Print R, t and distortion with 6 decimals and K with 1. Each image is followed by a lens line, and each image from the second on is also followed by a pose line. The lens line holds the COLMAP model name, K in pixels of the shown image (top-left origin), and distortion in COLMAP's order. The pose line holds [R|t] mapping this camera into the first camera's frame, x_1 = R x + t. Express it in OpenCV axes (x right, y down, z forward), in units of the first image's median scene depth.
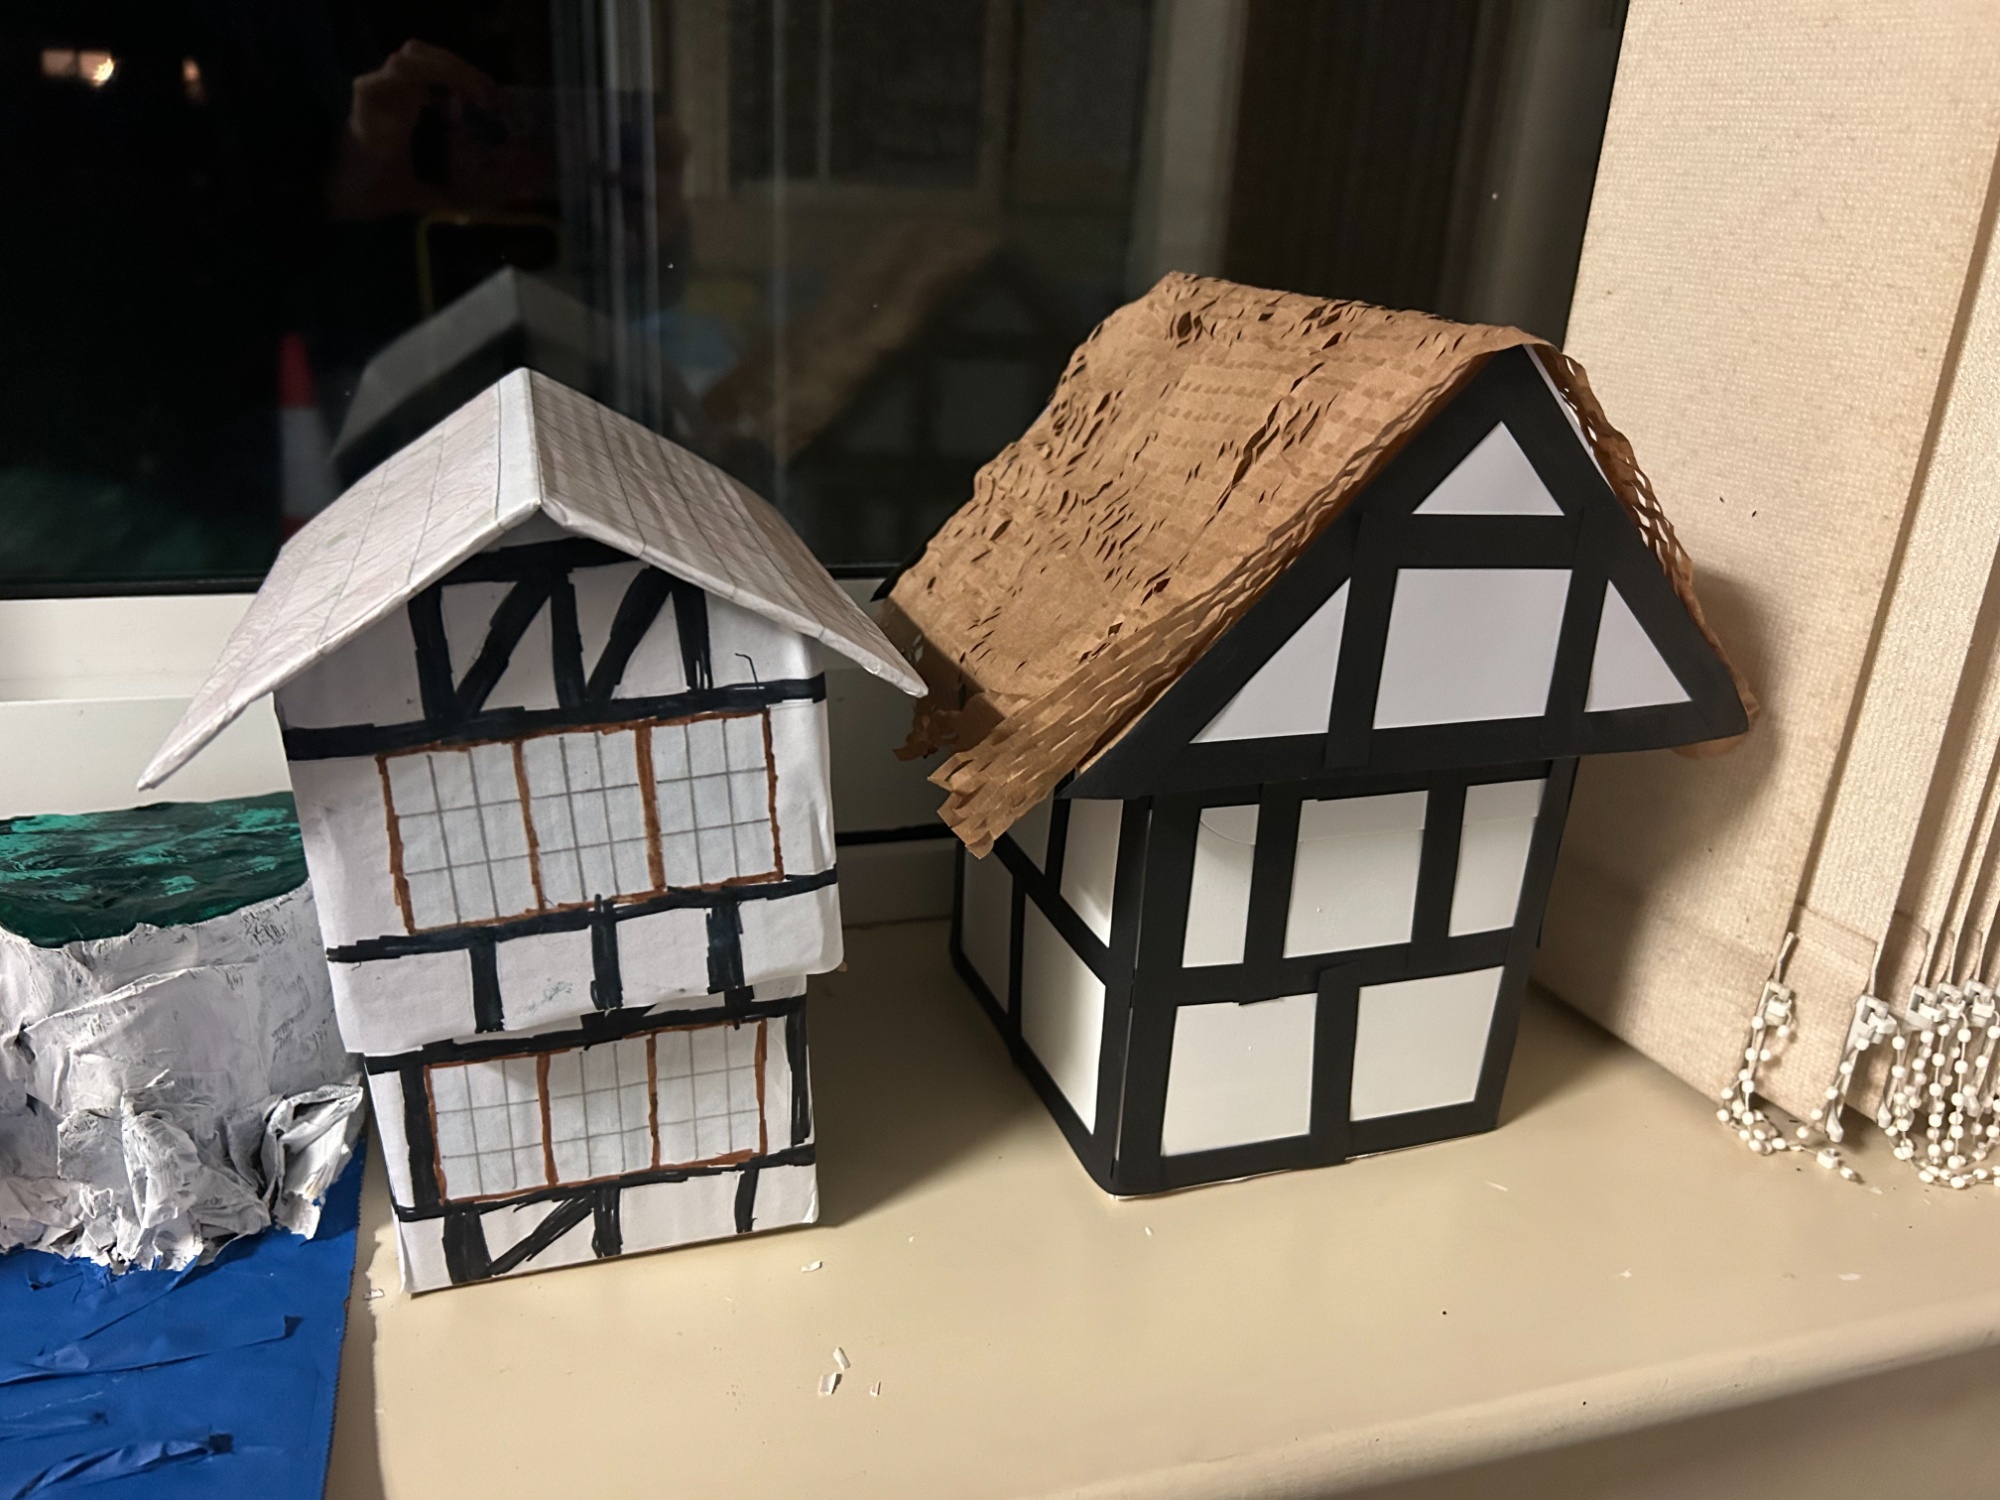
lens RADIAL K [[1546.9, 0, 1003.3], [0, 1546.9, 756.2], [0, 0, 1]] dist [0.003442, -0.001103]
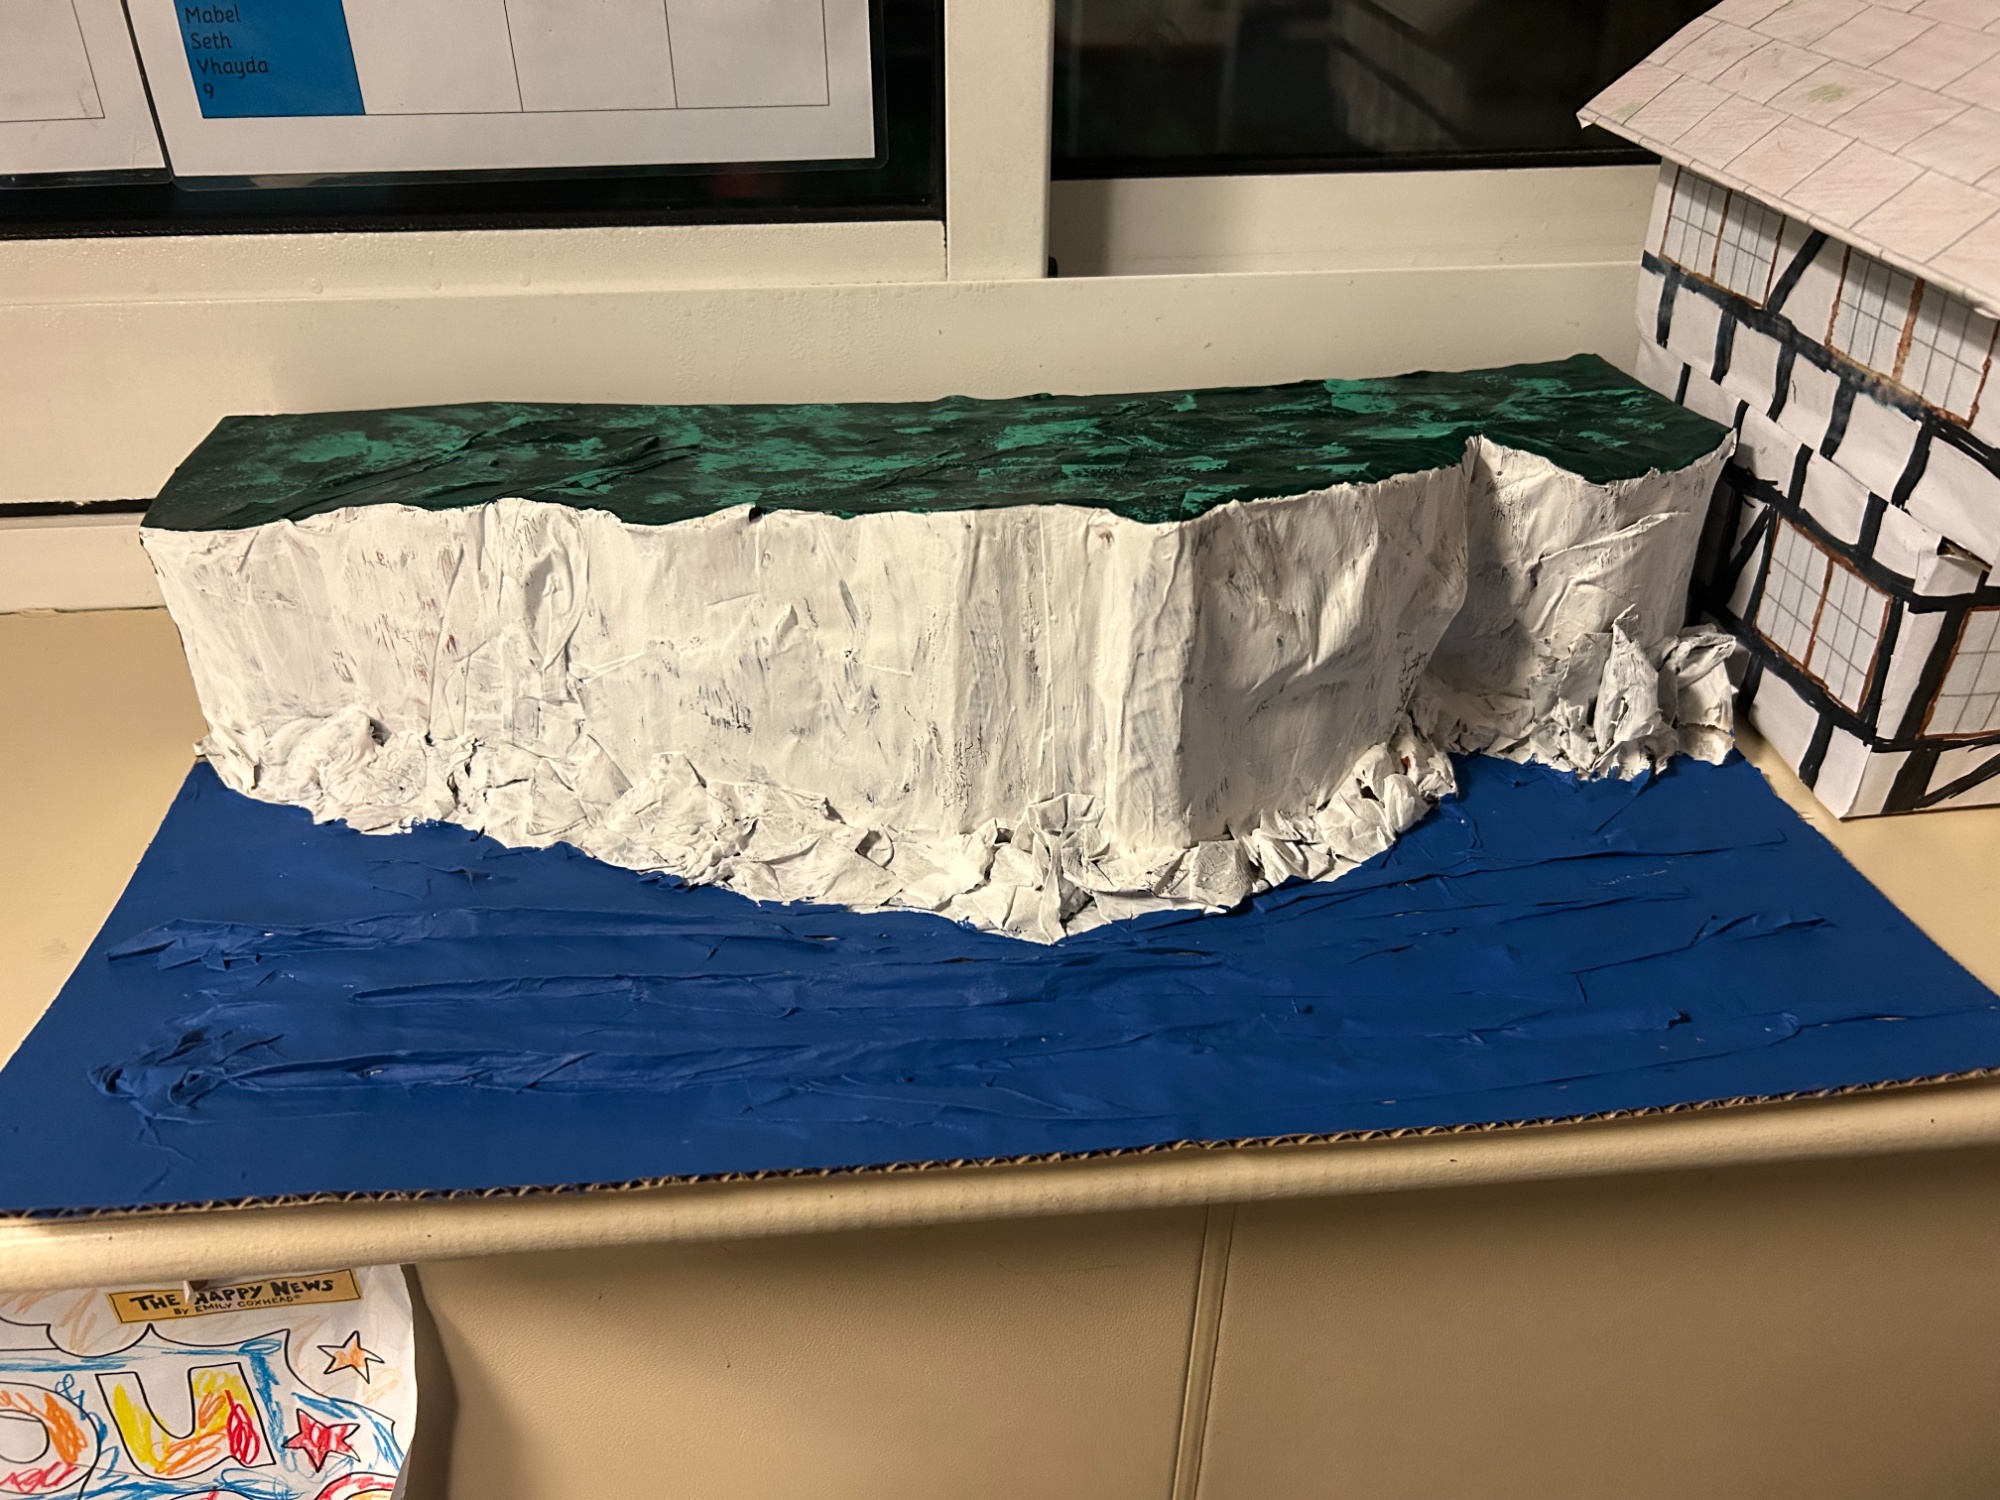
lens RADIAL K [[1546.9, 0, 995.3], [0, 1546.9, 742.2], [0, 0, 1]] dist [0.003442, -0.001103]
pose [[0.978665, 0.070419, -0.193018, -0.777366], [-0.027394, 0.975767, 0.217091, 0.072102], [0.203628, -0.207172, 0.956878, -0.174207]]
